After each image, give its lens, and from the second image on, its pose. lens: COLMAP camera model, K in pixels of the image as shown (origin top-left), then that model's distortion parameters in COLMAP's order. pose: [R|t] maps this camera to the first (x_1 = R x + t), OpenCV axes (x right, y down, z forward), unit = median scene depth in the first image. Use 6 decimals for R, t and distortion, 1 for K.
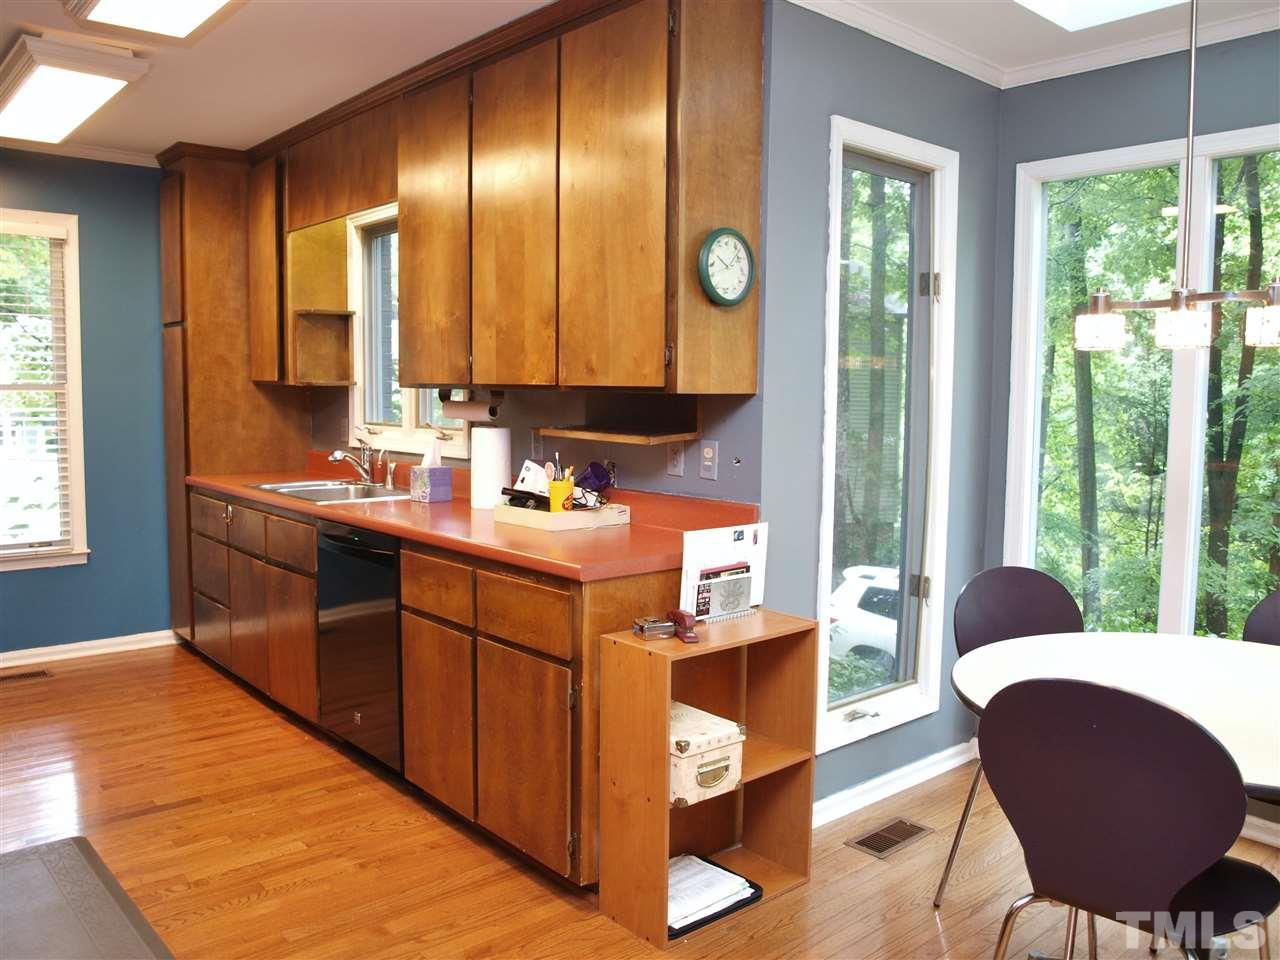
lens RADIAL K [[1017.5, 0, 636.8], [0, 1017.5, 471.6], [0, 0, 1]] dist [-0.110699, 0.079387]
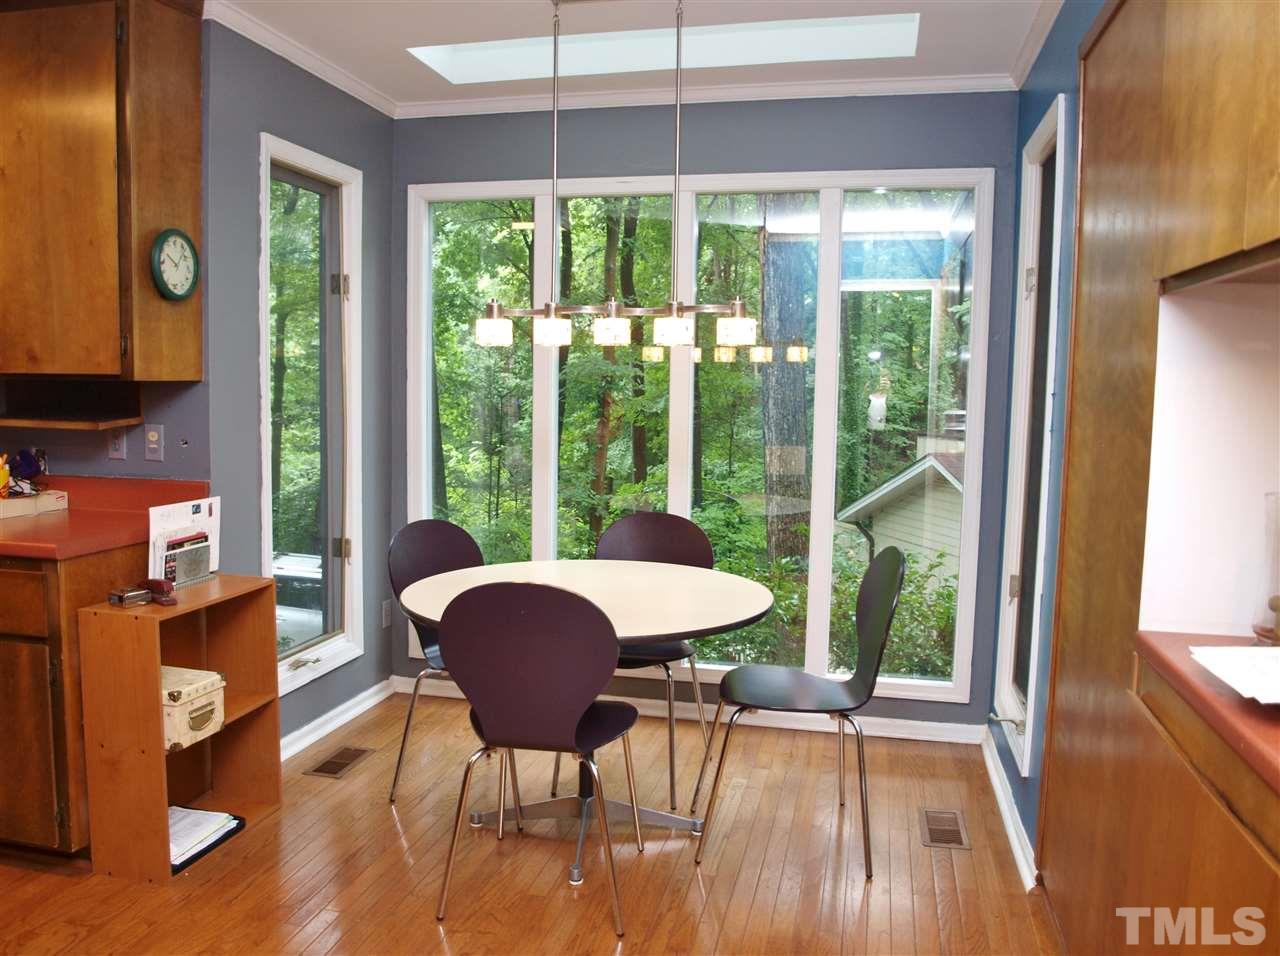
lens RADIAL K [[1020.1, 0, 640.0], [0, 1020.1, 478.0], [0, 0, 1]] dist [-0.115890, 0.079743]
pose [[0.807955, -0.053165, 0.586841, -0.138380], [0.041427, 0.998582, 0.033431, 0.012273], [-0.587787, -0.002699, 0.809011, -0.155784]]
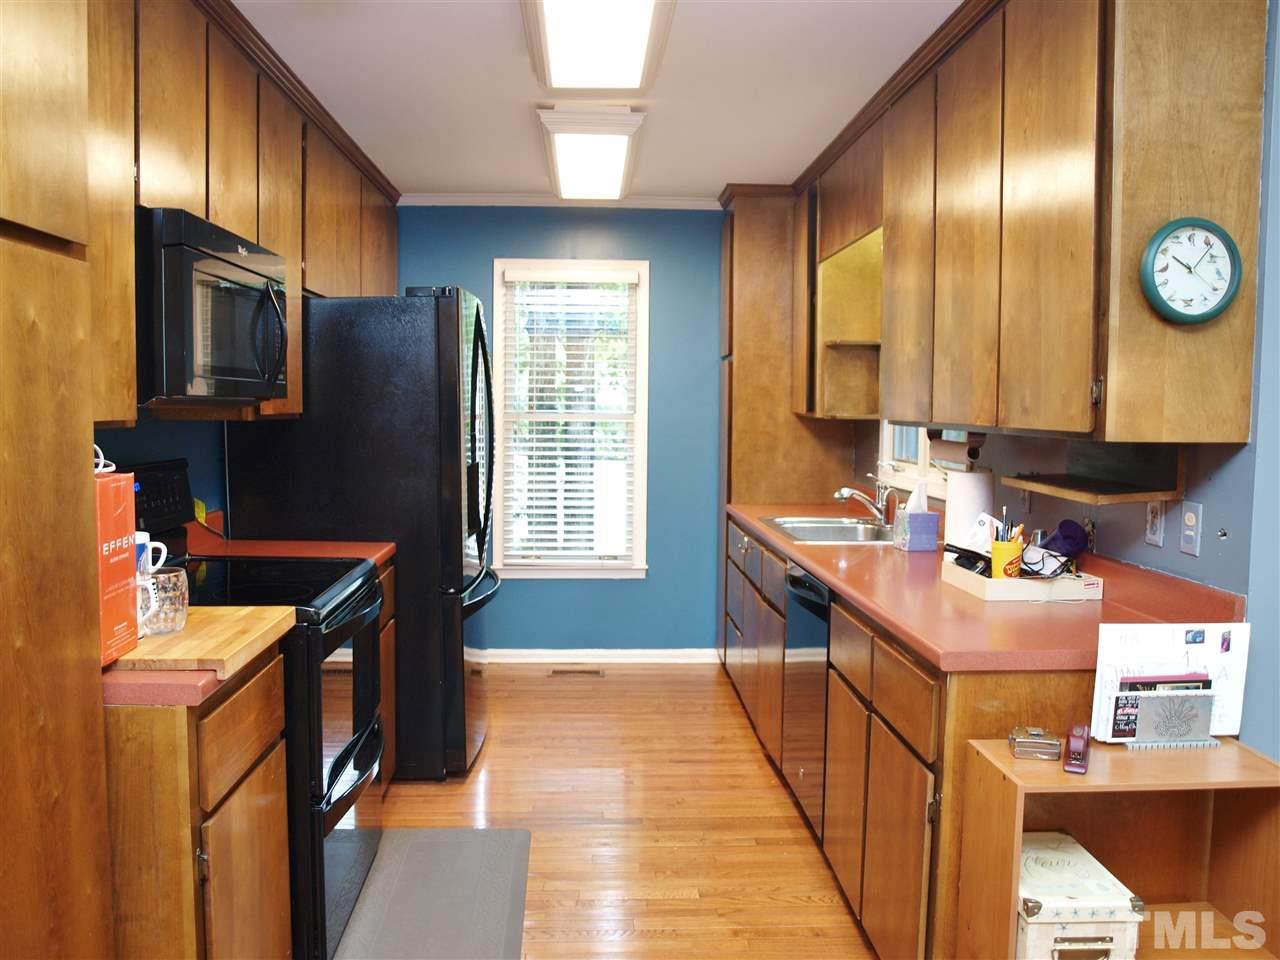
lens RADIAL K [[1020.1, 0, 640.0], [0, 1020.1, 480.0], [0, 0, 1]] dist [-0.115890, 0.079743]
pose [[0.783766, 0.043031, -0.619563, 0.210796], [-0.053326, 0.998575, 0.001897, -0.028068], [0.618762, 0.031552, 0.784944, 0.179575]]
